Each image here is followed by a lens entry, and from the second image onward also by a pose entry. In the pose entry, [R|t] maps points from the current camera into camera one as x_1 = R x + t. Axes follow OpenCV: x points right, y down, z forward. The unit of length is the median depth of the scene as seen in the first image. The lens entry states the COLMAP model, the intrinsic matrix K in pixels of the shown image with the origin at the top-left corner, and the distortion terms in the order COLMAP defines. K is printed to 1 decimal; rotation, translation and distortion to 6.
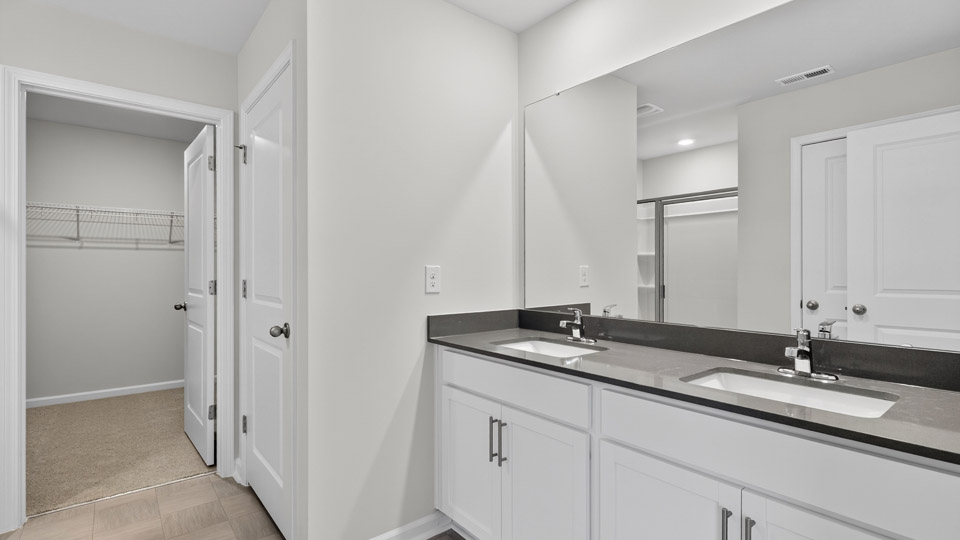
lens RADIAL K [[453.1, 0, 483.3], [0, 453.1, 270.8], [0, 0, 1]] dist [0.009134, -0.000221]
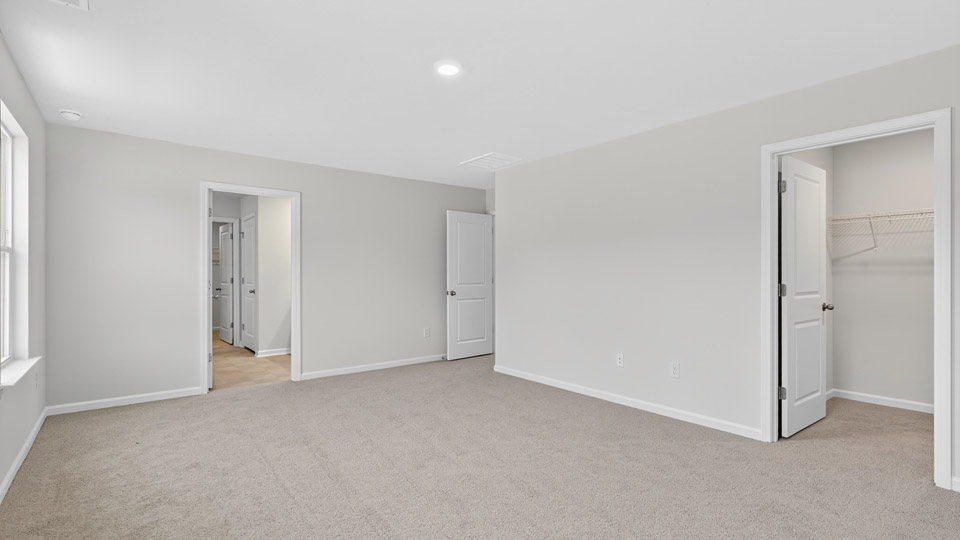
lens RADIAL K [[453.1, 0, 483.3], [0, 453.1, 270.8], [0, 0, 1]] dist [0.009134, -0.000221]
pose [[0.999926, -0.004429, -0.011369, 1.010428], [0.004392, 0.999985, -0.003237, -0.008458], [0.011383, 0.003187, 0.999930, -1.826856]]
